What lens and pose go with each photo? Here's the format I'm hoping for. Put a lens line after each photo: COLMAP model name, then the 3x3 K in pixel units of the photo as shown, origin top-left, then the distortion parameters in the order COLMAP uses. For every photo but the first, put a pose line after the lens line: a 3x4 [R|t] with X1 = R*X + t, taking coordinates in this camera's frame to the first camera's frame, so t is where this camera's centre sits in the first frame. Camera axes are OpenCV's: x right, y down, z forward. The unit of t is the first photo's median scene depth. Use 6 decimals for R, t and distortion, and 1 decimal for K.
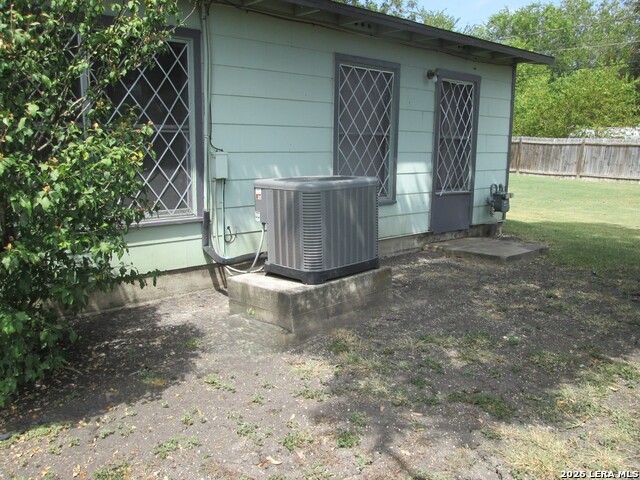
lens RADIAL K [[568.8, 0, 317.7], [0, 568.8, 241.0], [0, 0, 1]] dist [-0.051977, 0.020634]
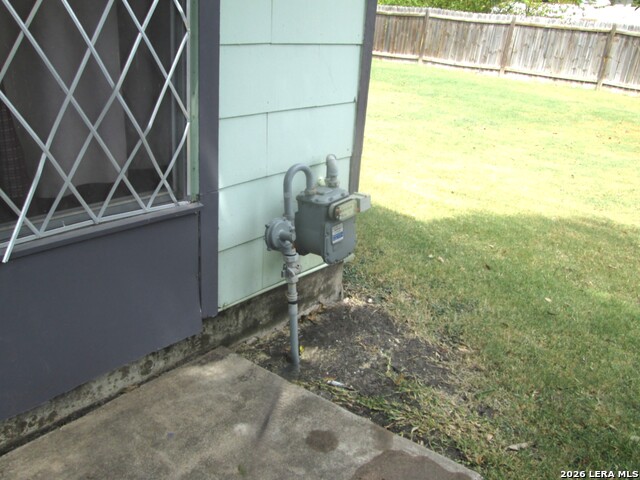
lens RADIAL K [[568.8, 0, 322.7], [0, 568.8, 241.7], [0, 0, 1]] dist [-0.051977, 0.020634]
pose [[0.985437, -0.012244, 0.169598, 0.116027], [-0.025004, 0.976127, 0.215755, -0.052246], [-0.168191, -0.216854, 0.961606, 0.305058]]
